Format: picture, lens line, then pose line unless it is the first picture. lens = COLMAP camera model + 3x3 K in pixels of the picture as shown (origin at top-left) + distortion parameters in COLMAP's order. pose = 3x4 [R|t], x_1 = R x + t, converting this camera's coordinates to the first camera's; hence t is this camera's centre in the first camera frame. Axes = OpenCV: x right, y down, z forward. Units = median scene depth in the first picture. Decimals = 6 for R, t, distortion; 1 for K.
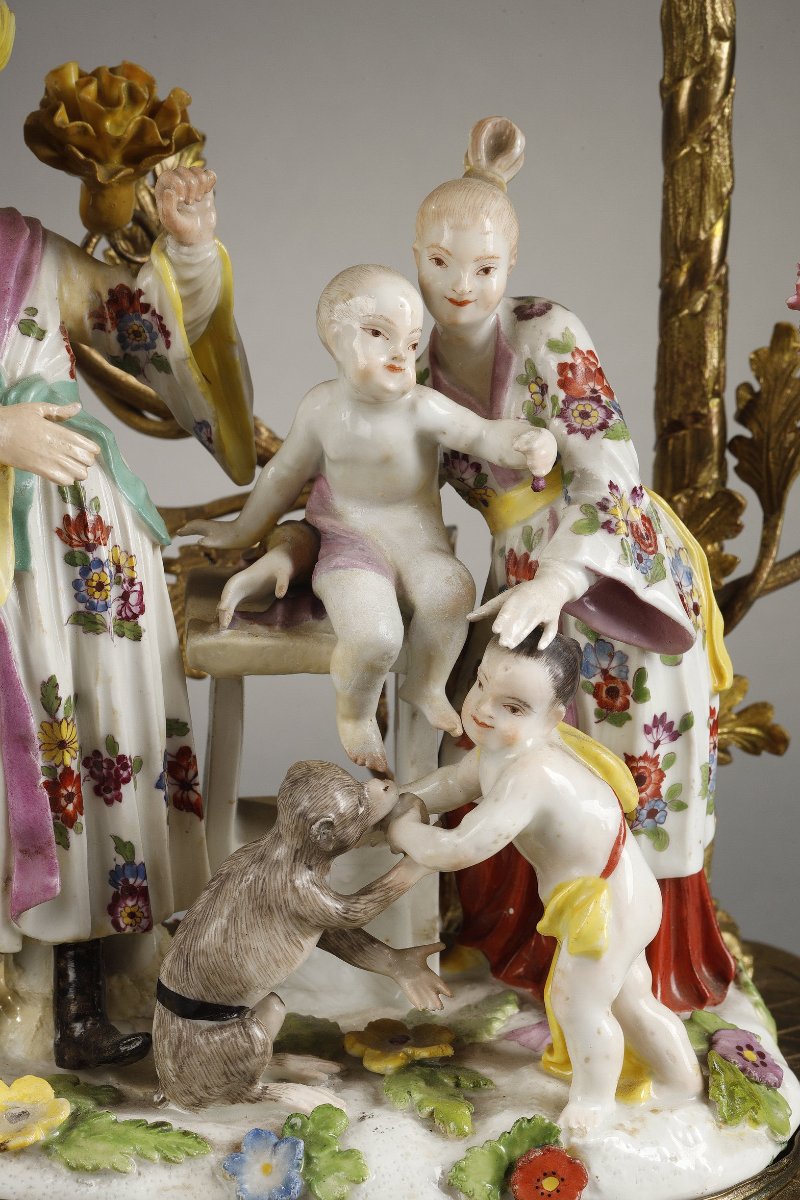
lens RADIAL K [[4127.5, 0, 400.6], [0, 4127.5, 629.6], [0, 0, 1]] dist [-0.131495, 3.066081]
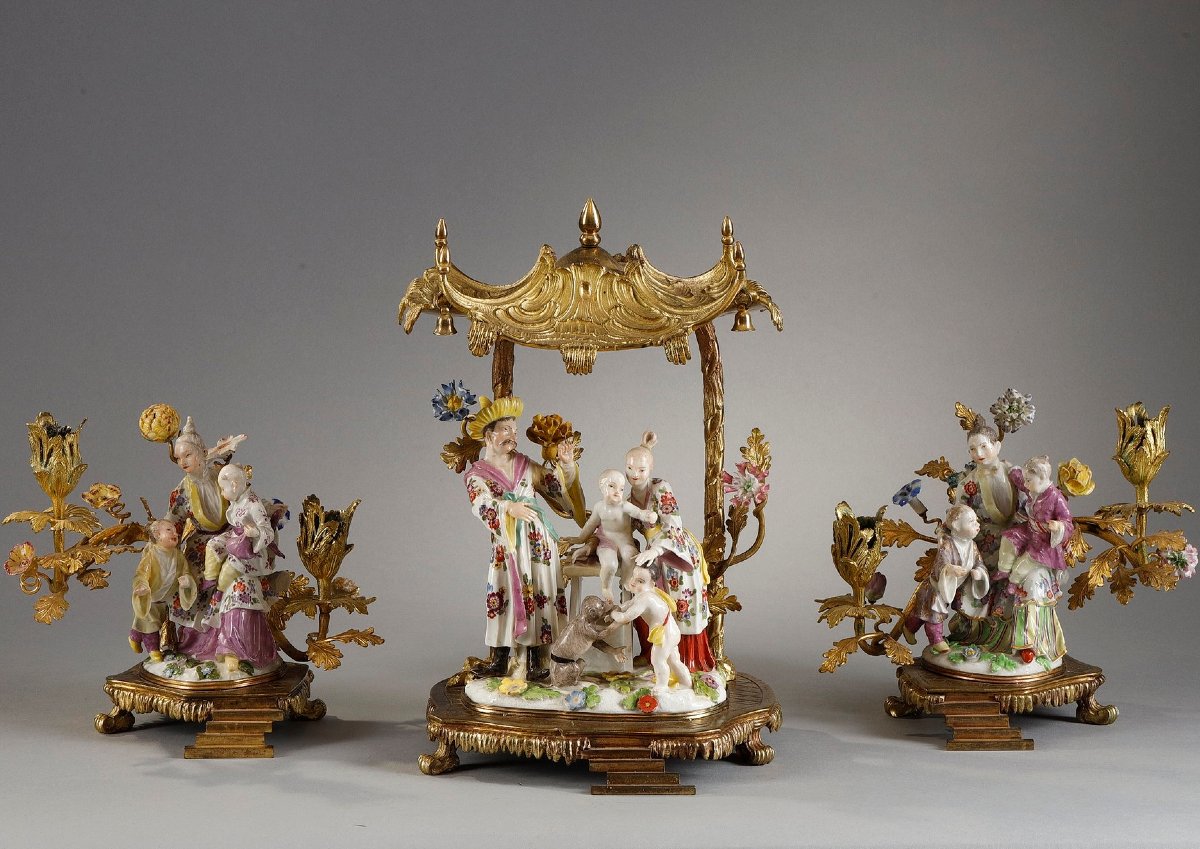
lens RADIAL K [[4465.1, 0, 598.3], [0, 4465.1, 364.6], [0, 0, 1]] dist [0.183847, -3.199390]
pose [[0.991122, 0.009965, -0.132579, 0.526829], [-0.025700, 0.992740, -0.117505, 0.301849], [0.130446, 0.119869, 0.984183, -3.083860]]
